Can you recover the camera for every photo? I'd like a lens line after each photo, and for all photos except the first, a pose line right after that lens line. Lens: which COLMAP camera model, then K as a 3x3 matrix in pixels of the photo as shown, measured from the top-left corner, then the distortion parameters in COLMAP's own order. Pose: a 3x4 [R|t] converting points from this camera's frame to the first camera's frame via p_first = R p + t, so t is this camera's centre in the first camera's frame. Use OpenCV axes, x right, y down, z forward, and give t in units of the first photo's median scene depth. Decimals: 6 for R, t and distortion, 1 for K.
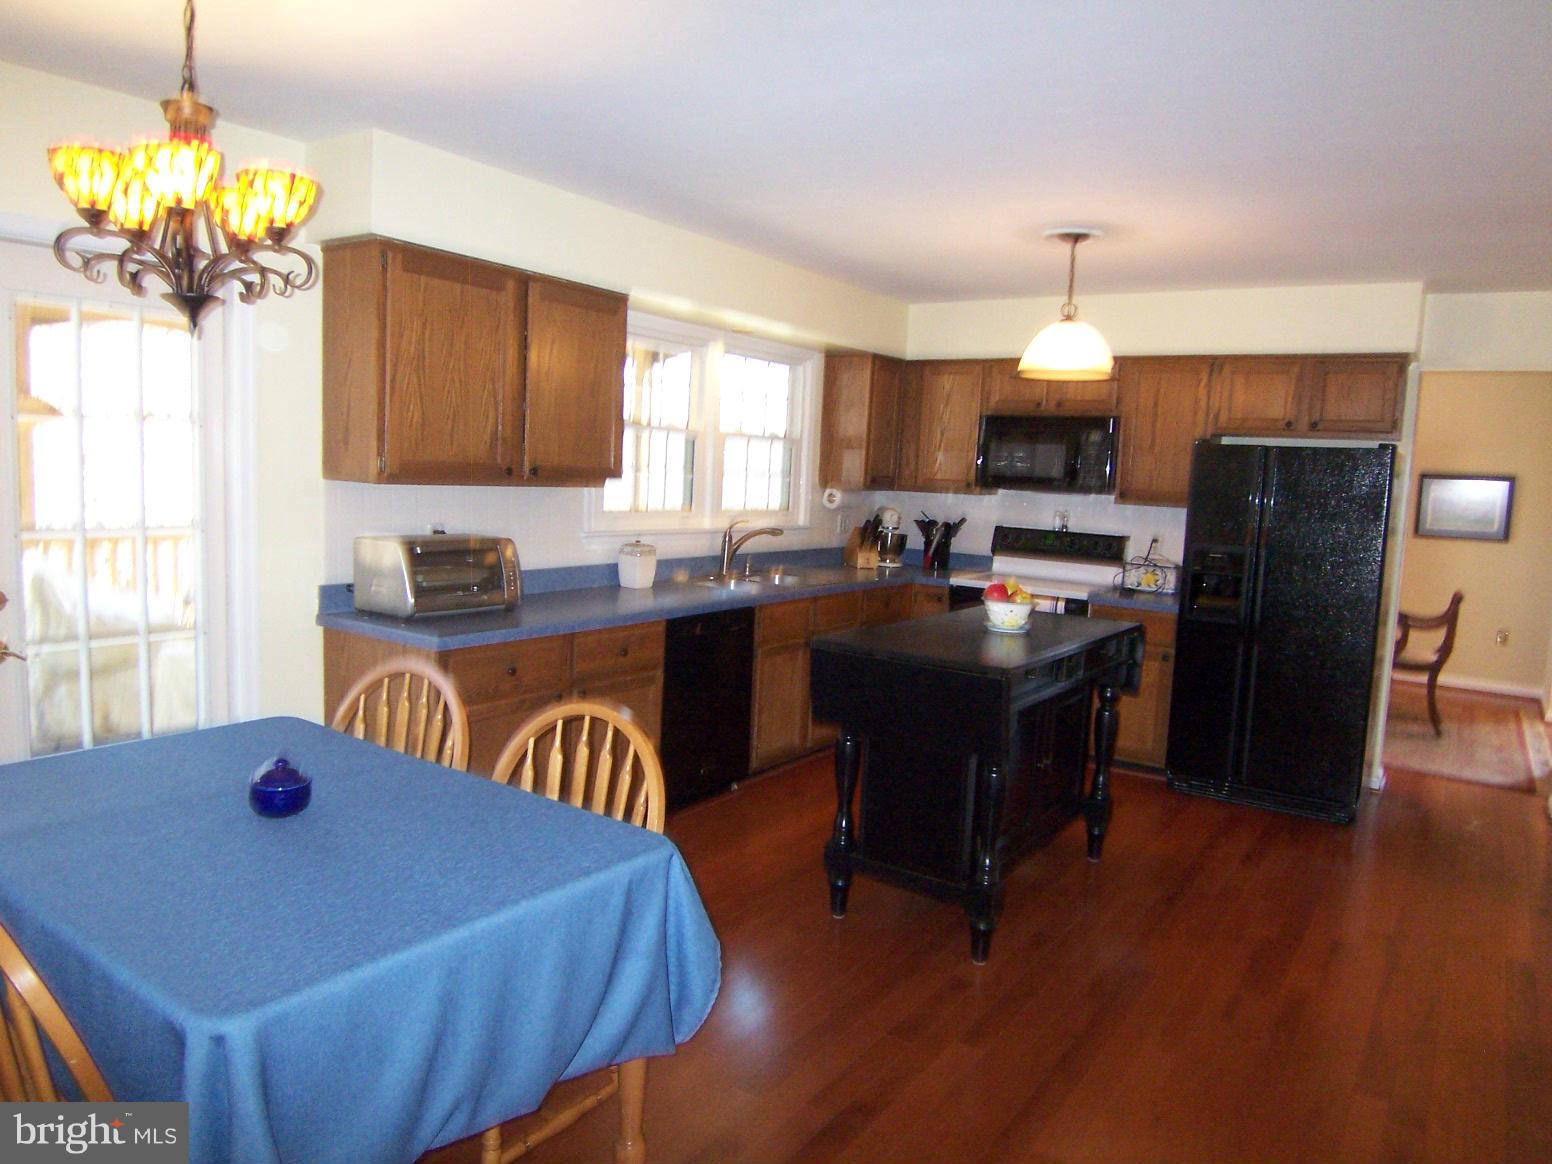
lens RADIAL K [[1026.5, 0, 779.4], [0, 1026.5, 578.4], [0, 0, 1]] dist [-0.027111, -0.015276]
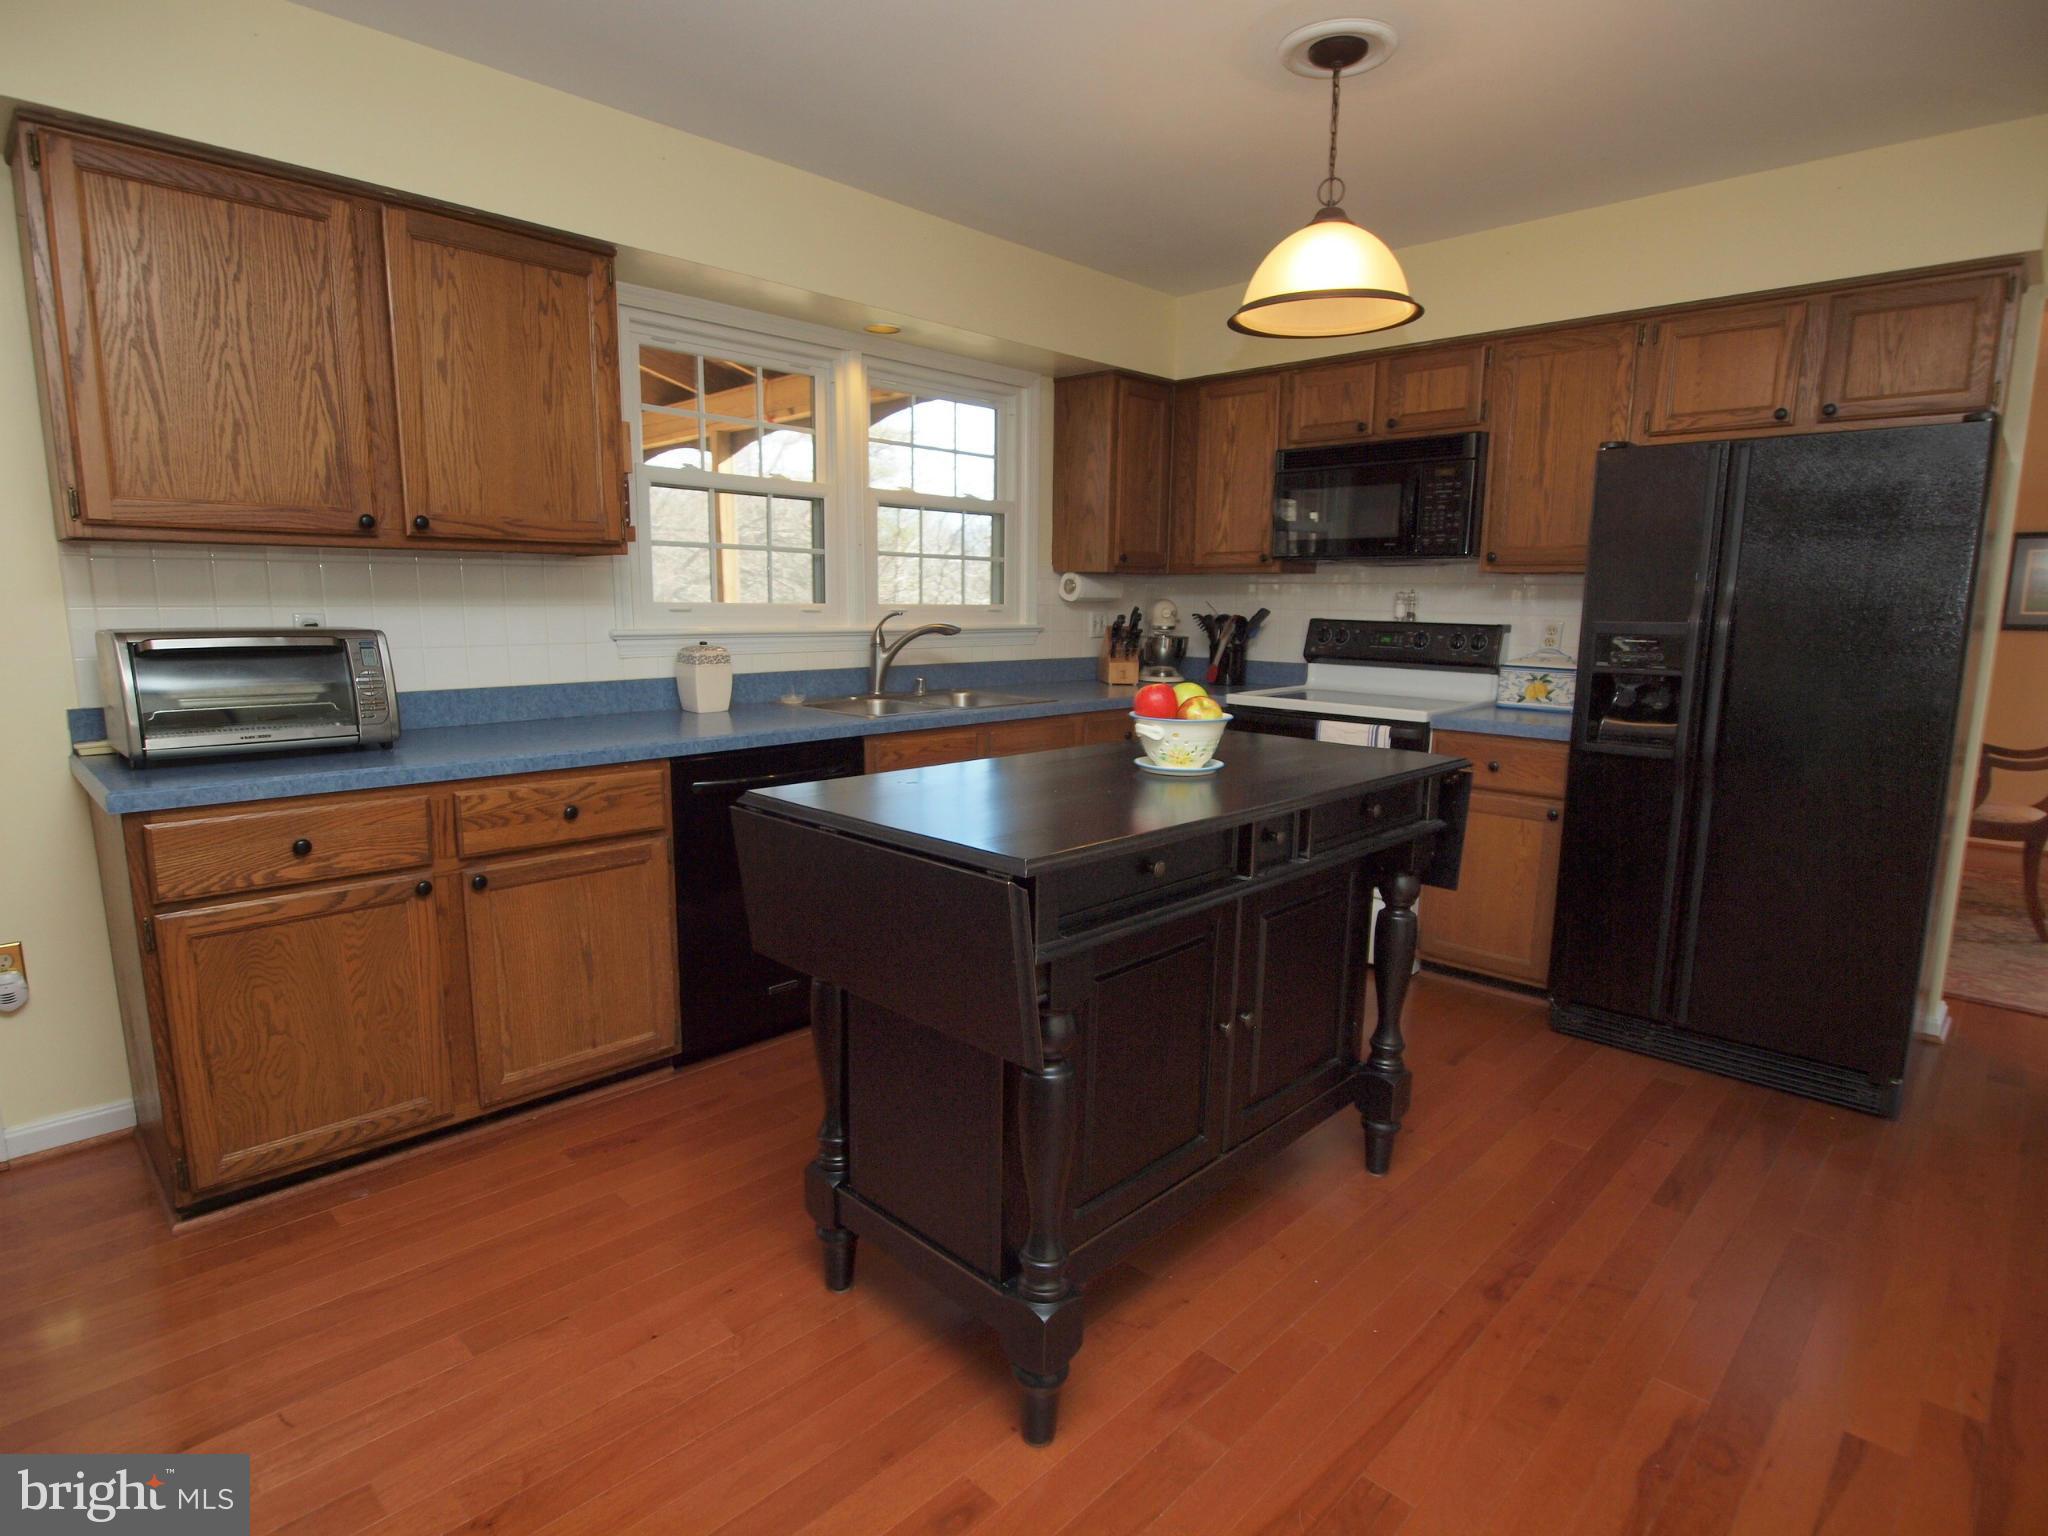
lens RADIAL K [[1082.8, 0, 1008.8], [0, 1082.8, 771.2], [0, 0, 1]] dist [-0.020062, -0.001818]
pose [[0.984468, -0.005850, -0.175467, 0.160026], [0.014501, 0.998739, 0.048062, 0.013827], [0.174965, -0.049860, 0.983311, 0.290292]]
